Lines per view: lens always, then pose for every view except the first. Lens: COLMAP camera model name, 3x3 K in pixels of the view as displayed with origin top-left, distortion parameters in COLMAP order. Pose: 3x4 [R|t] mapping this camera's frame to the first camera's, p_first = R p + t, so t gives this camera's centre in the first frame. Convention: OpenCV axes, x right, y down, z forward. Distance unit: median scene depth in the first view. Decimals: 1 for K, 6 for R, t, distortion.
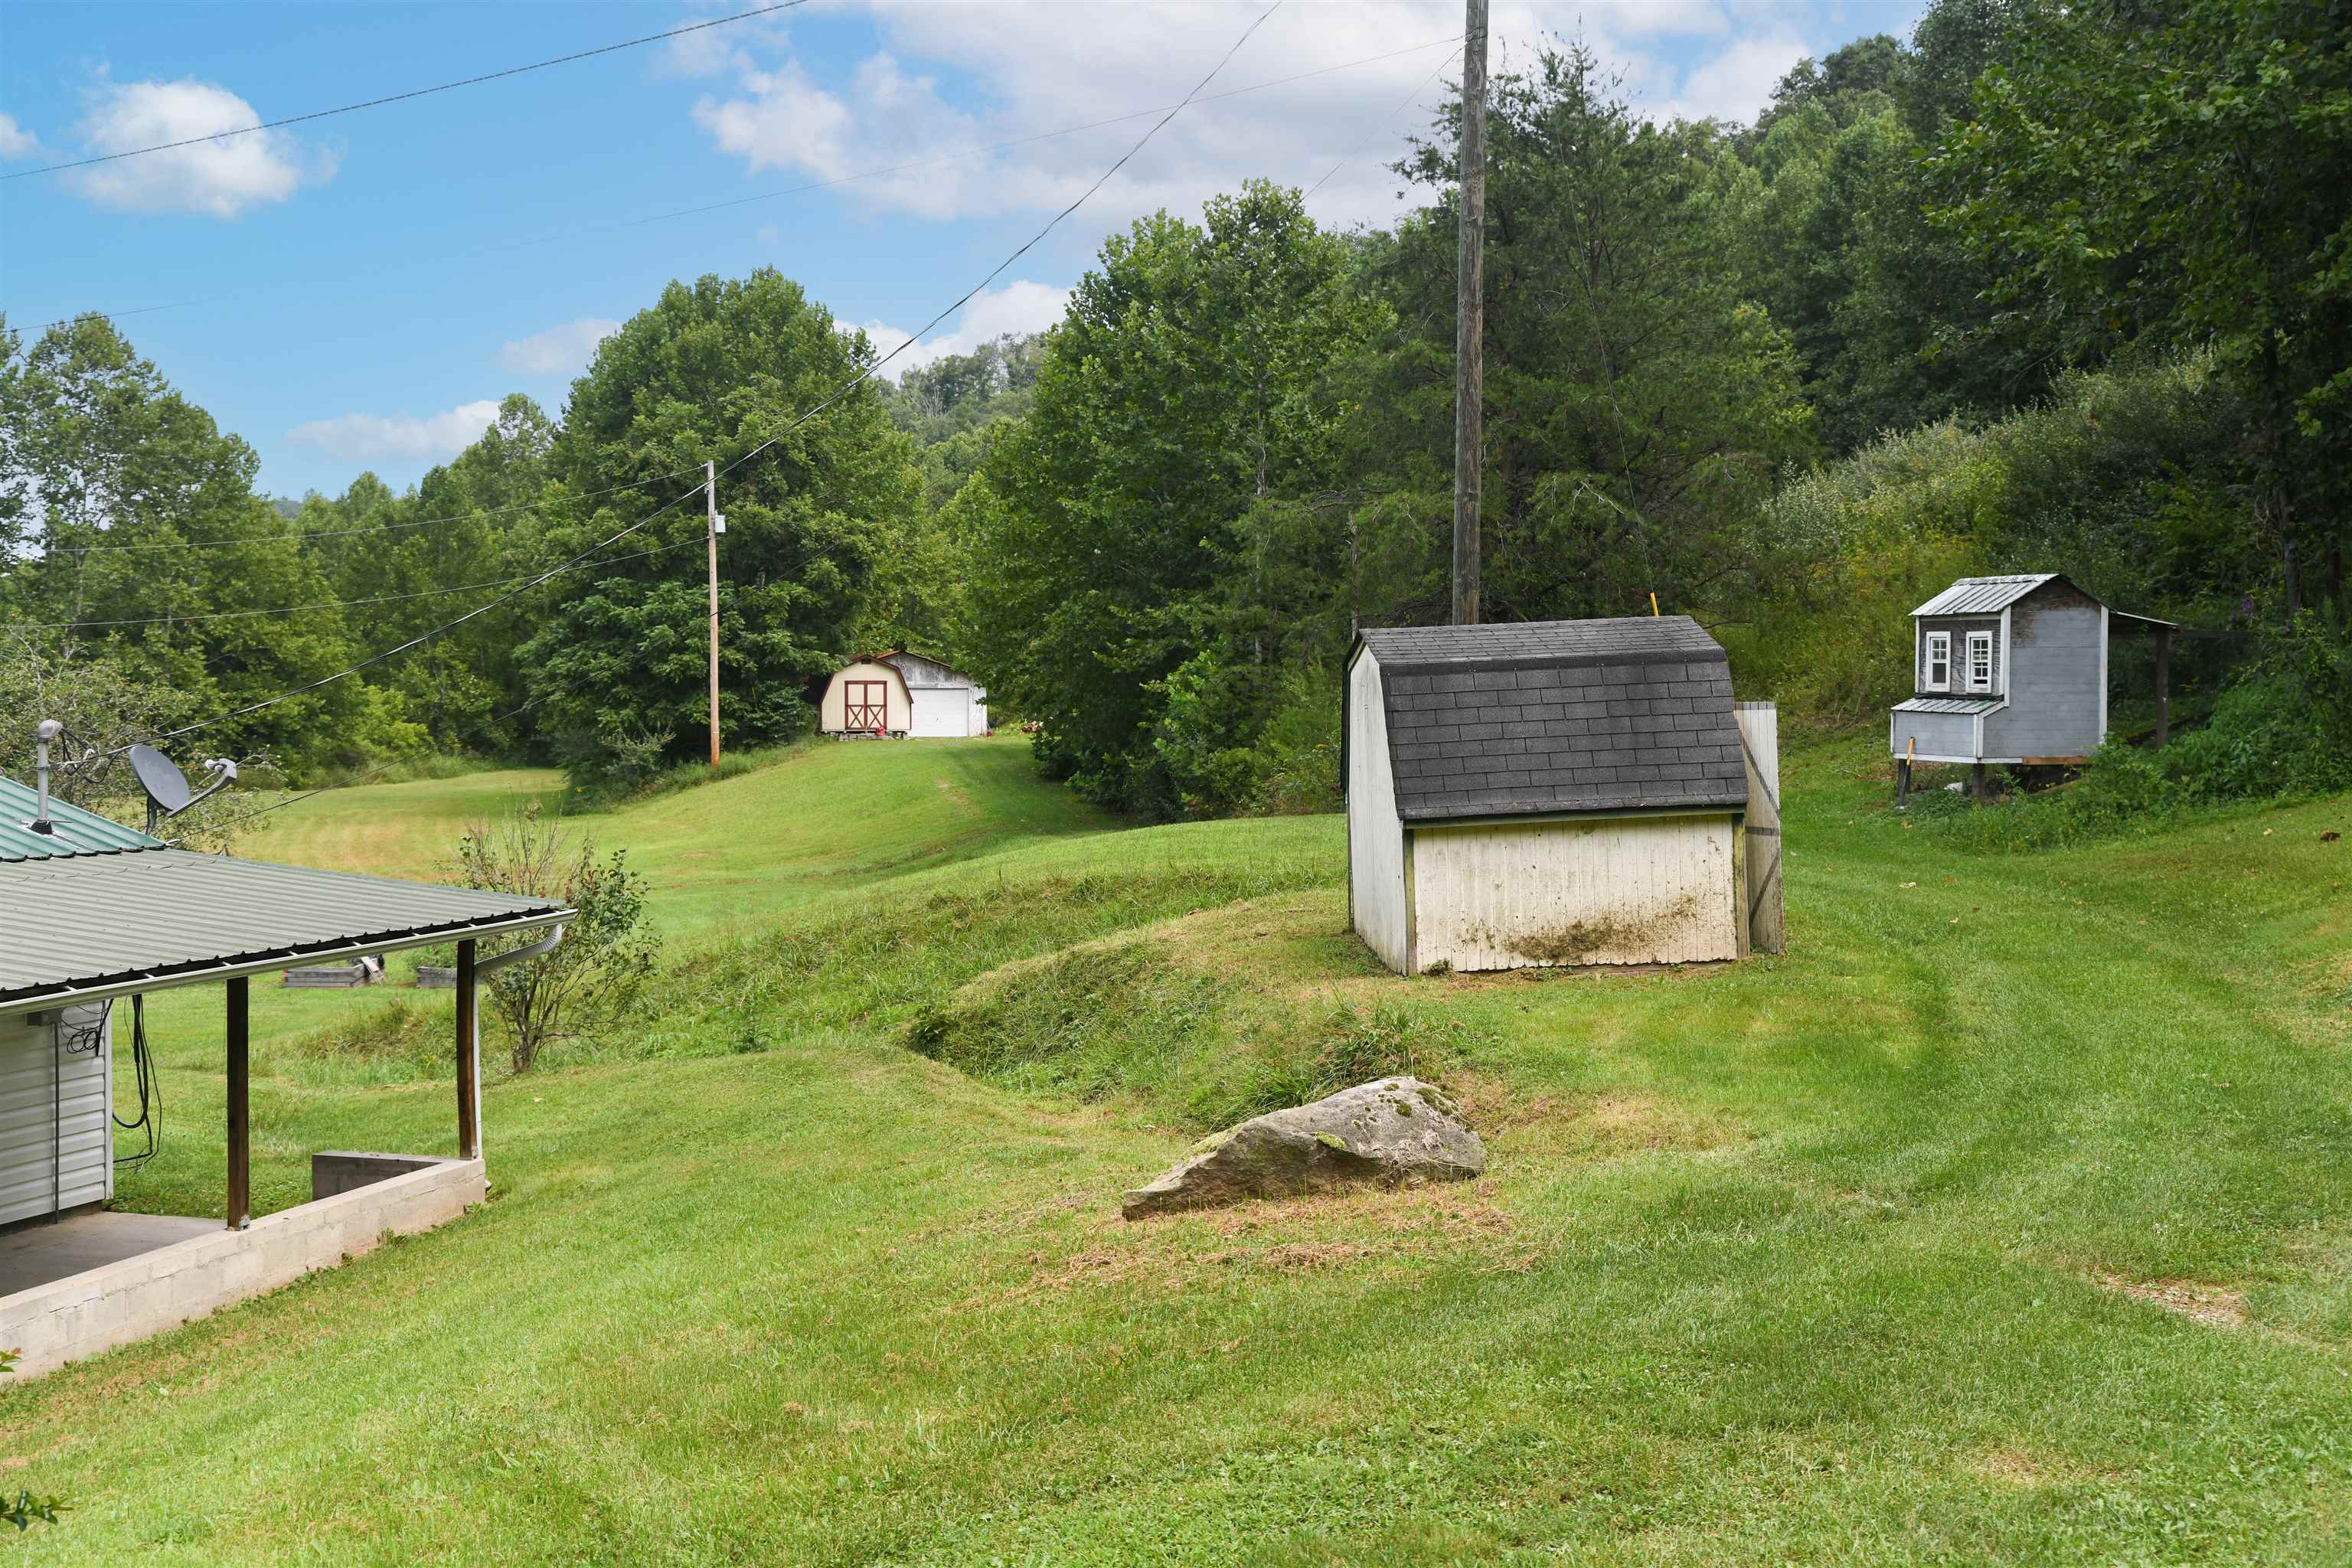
lens RADIAL K [[3055.5, 0, 1176.0], [0, 3055.5, 784.0], [0, 0, 1]] dist [0.001194, 0.000157]
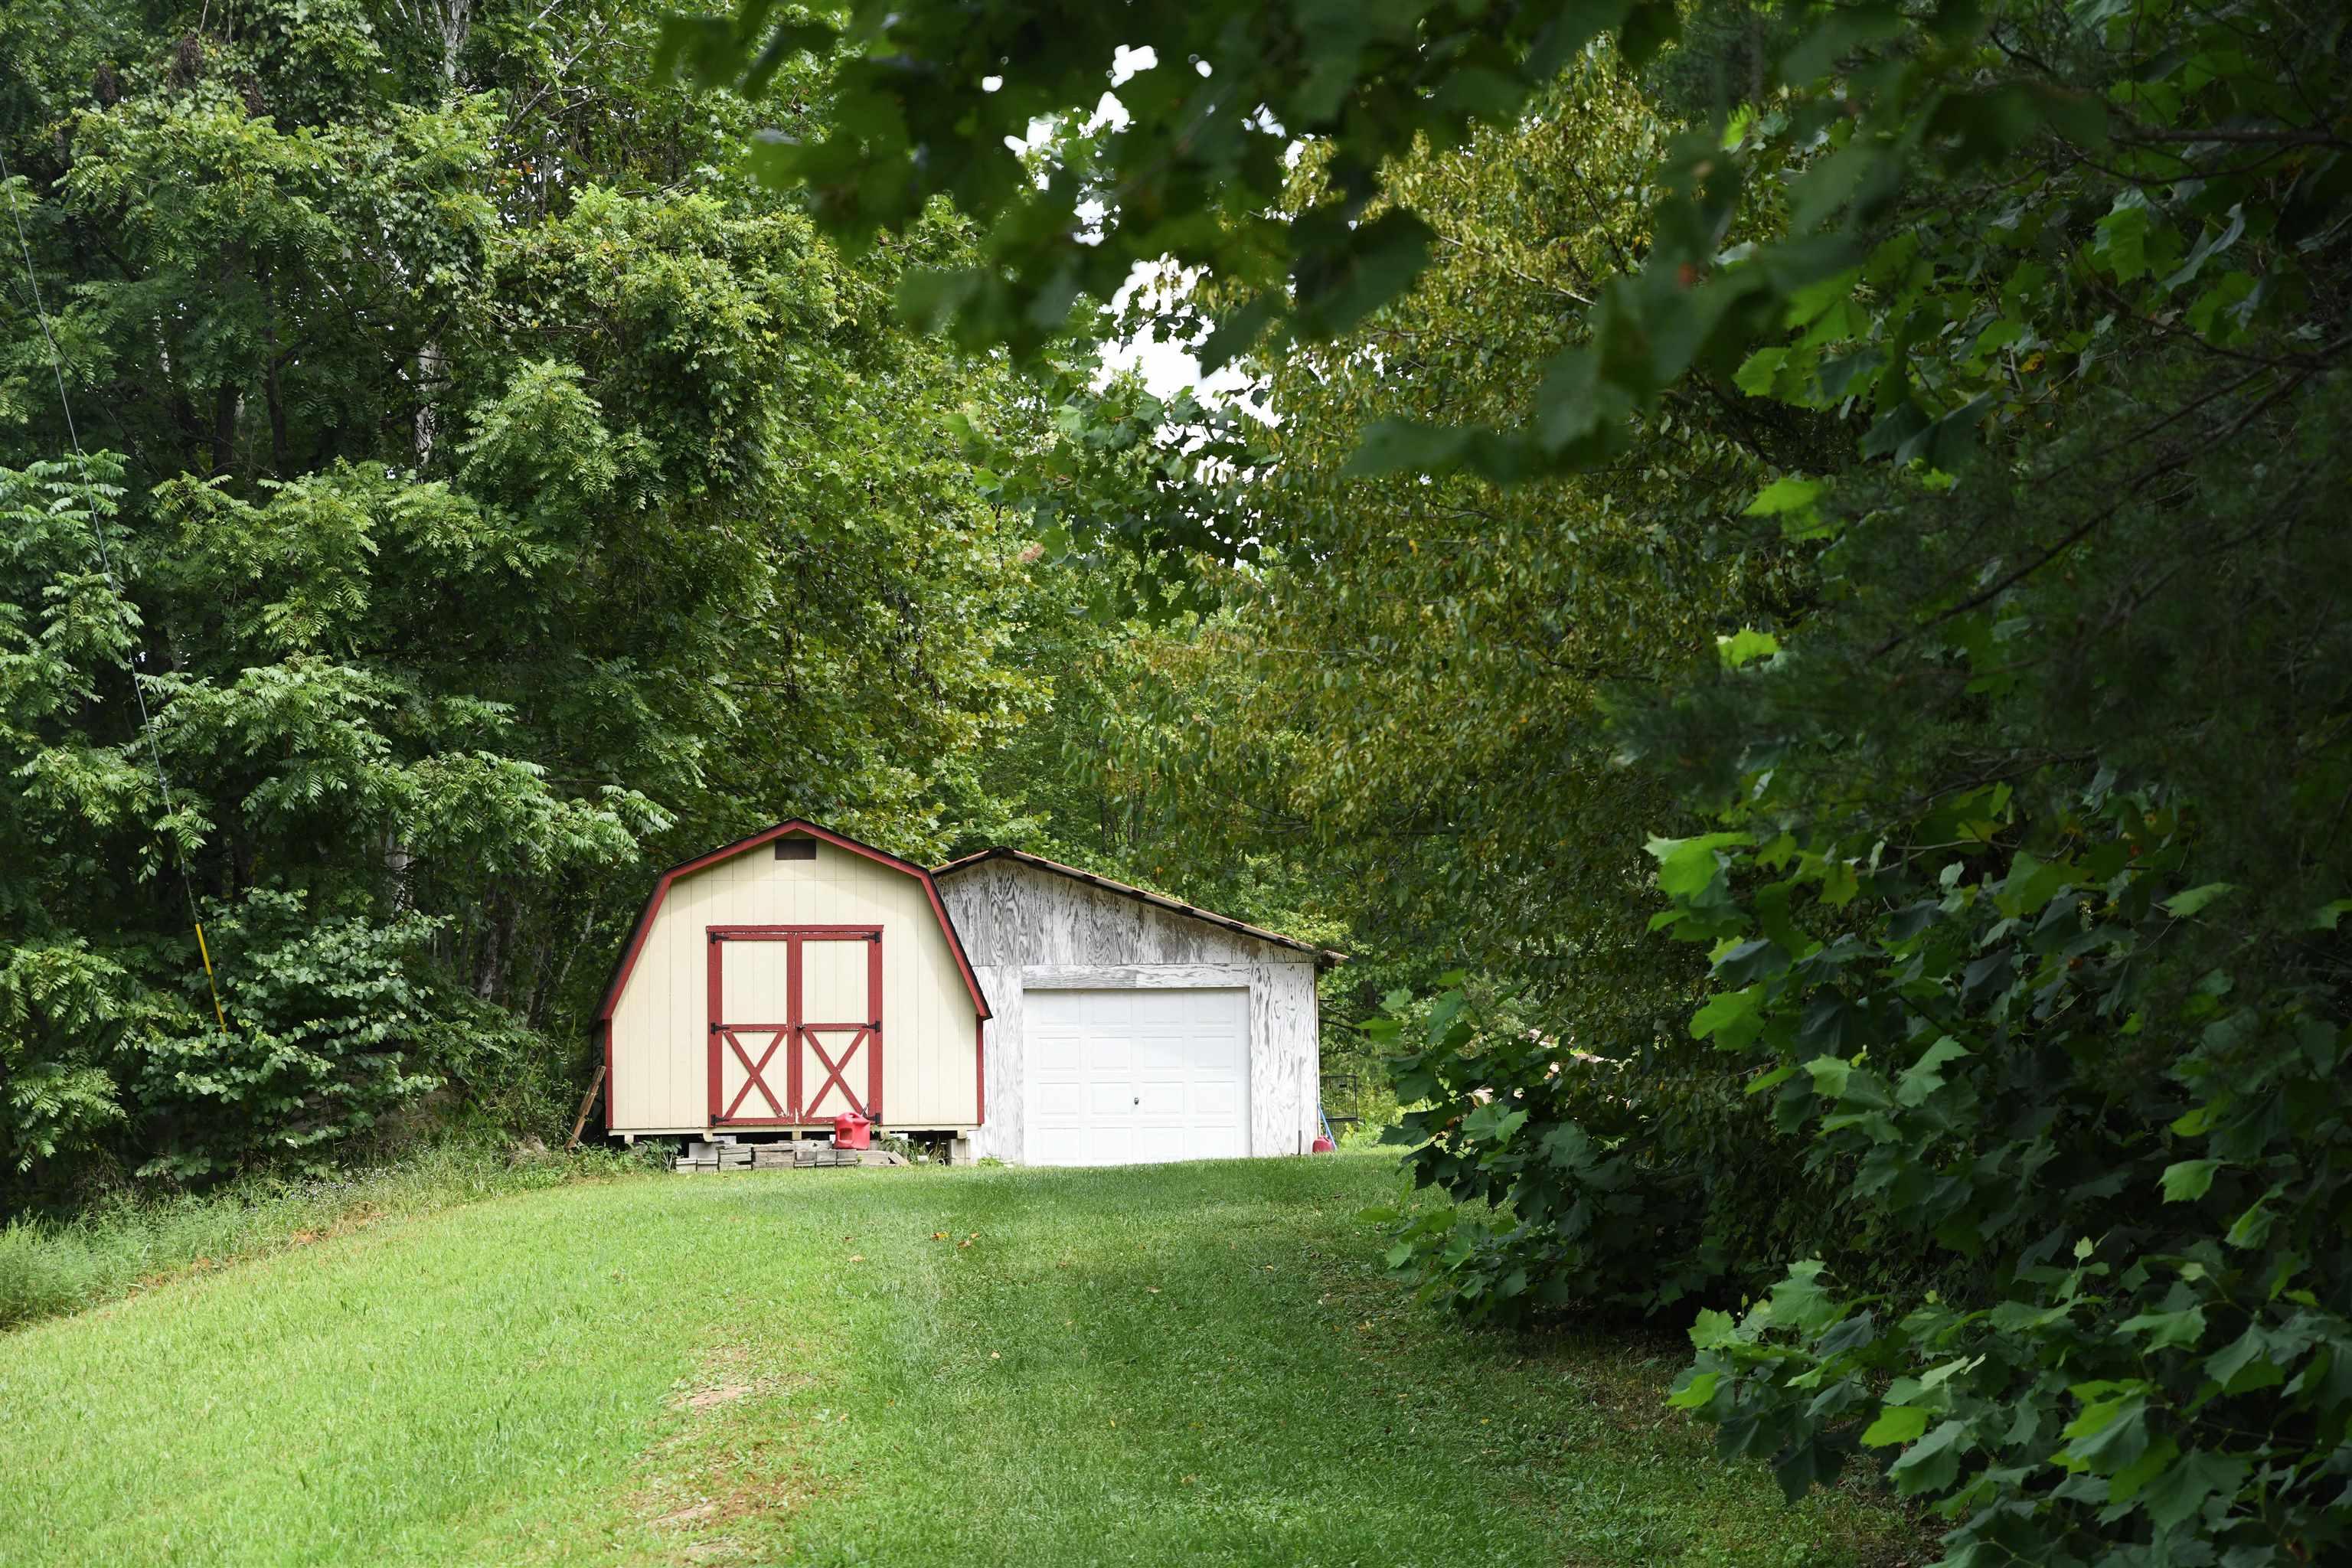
lens RADIAL K [[4832.1, 0, 1176.0], [0, 4832.1, 784.0], [0, 0, 1]] dist [0.064446, 0.182562]
pose [[0.992485, -0.024543, -0.119878, -0.025296], [0.011265, 0.993845, -0.110205, -0.002107], [0.121845, 0.108026, 0.986653, 0.646337]]
